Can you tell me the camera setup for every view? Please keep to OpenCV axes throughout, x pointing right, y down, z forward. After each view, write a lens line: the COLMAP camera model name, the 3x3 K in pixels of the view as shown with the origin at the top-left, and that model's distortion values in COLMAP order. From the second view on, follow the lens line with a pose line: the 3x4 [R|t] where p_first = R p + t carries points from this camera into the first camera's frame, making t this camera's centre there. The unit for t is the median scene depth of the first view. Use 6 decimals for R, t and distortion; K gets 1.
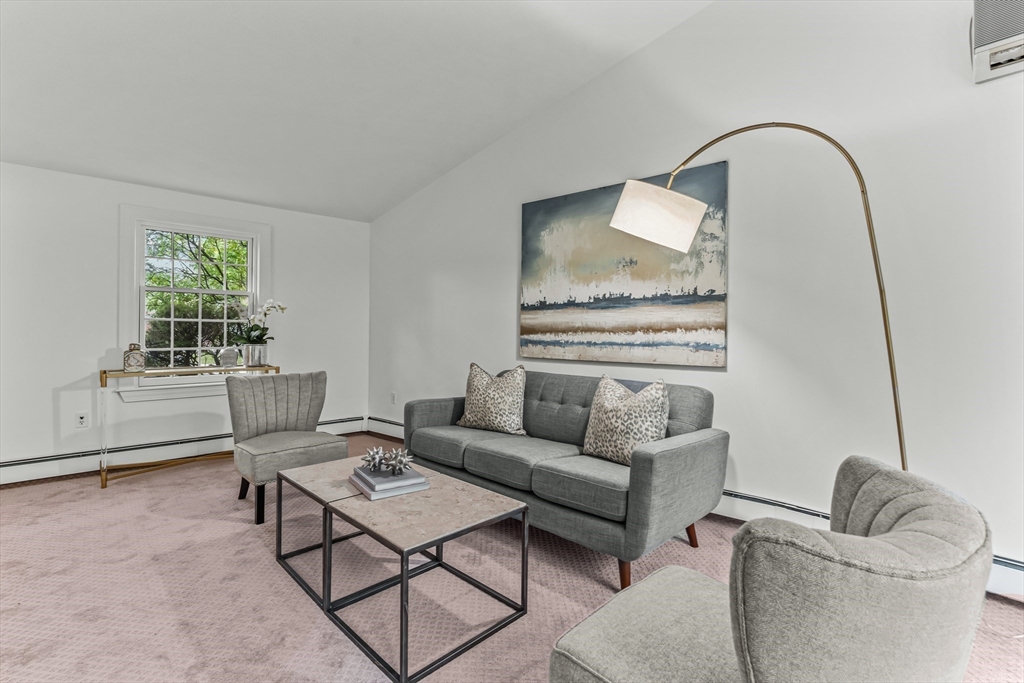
lens RADIAL K [[454.1, 0, 513.0], [0, 454.1, 330.4], [0, 0, 1]] dist [-0.000345, -0.000010]
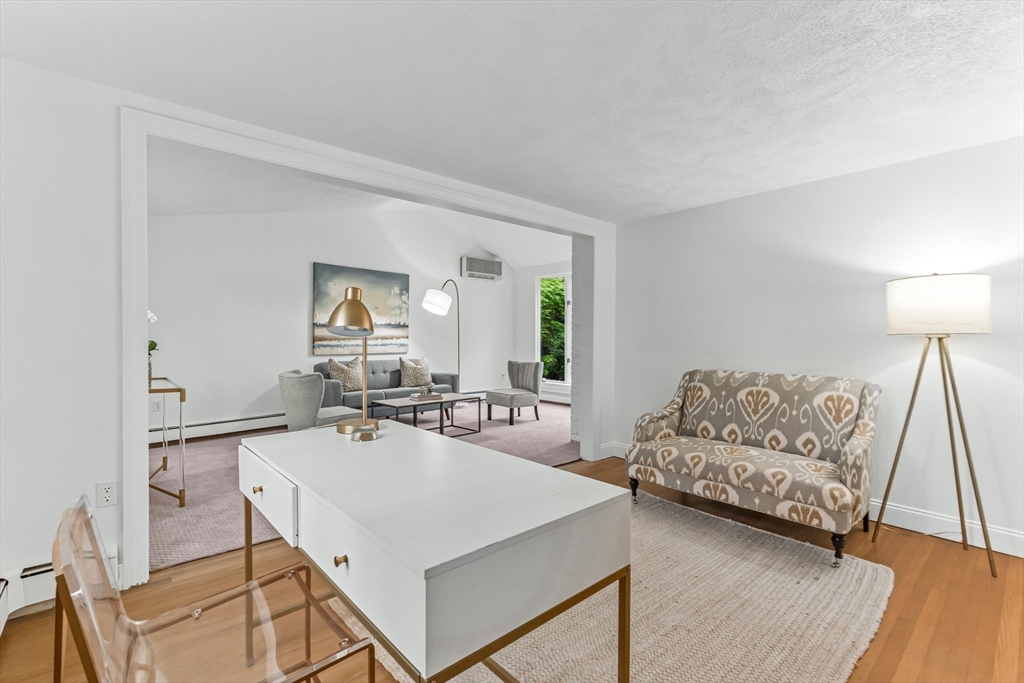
lens RADIAL K [[454.2, 0, 512.0], [0, 454.2, 341.5], [0, 0, 1]] dist [-0.001823, -0.000303]
pose [[0.034321, -0.013920, 0.999314, -1.886585], [-0.005097, 0.999888, 0.014103, -0.020477], [-0.999398, -0.005578, 0.034247, 0.262903]]
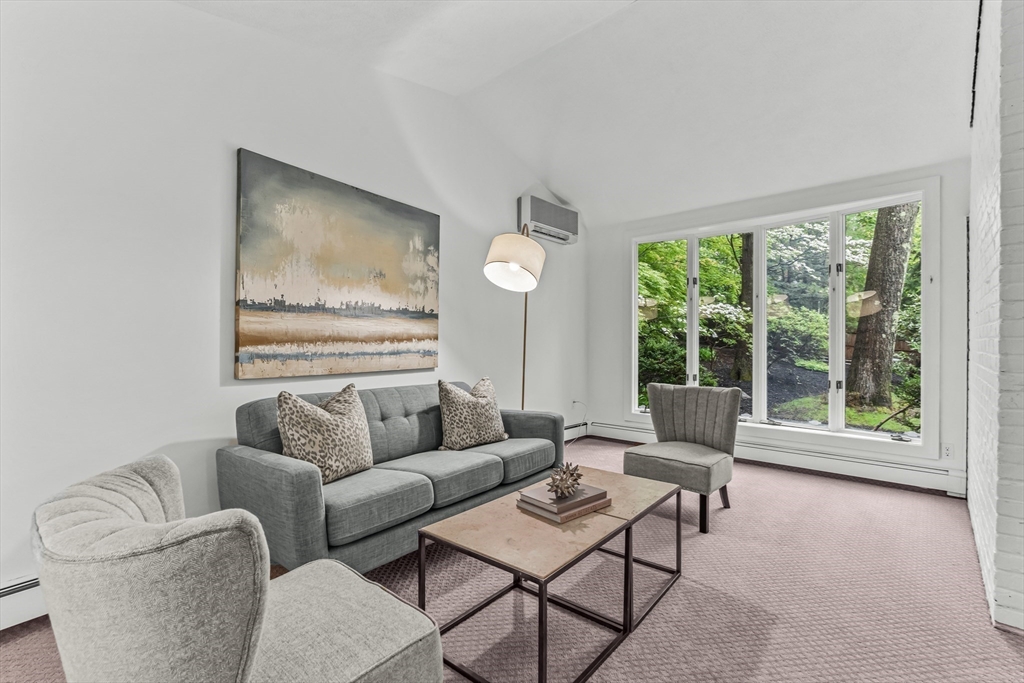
lens RADIAL K [[454.2, 0, 512.0], [0, 454.2, 341.5], [0, 0, 1]] dist [-0.001823, -0.000303]
pose [[-0.077134, -0.002949, 0.997016, -0.784250], [-0.005783, 0.999980, 0.002510, -0.001235], [-0.997004, -0.005572, -0.077149, 0.768687]]
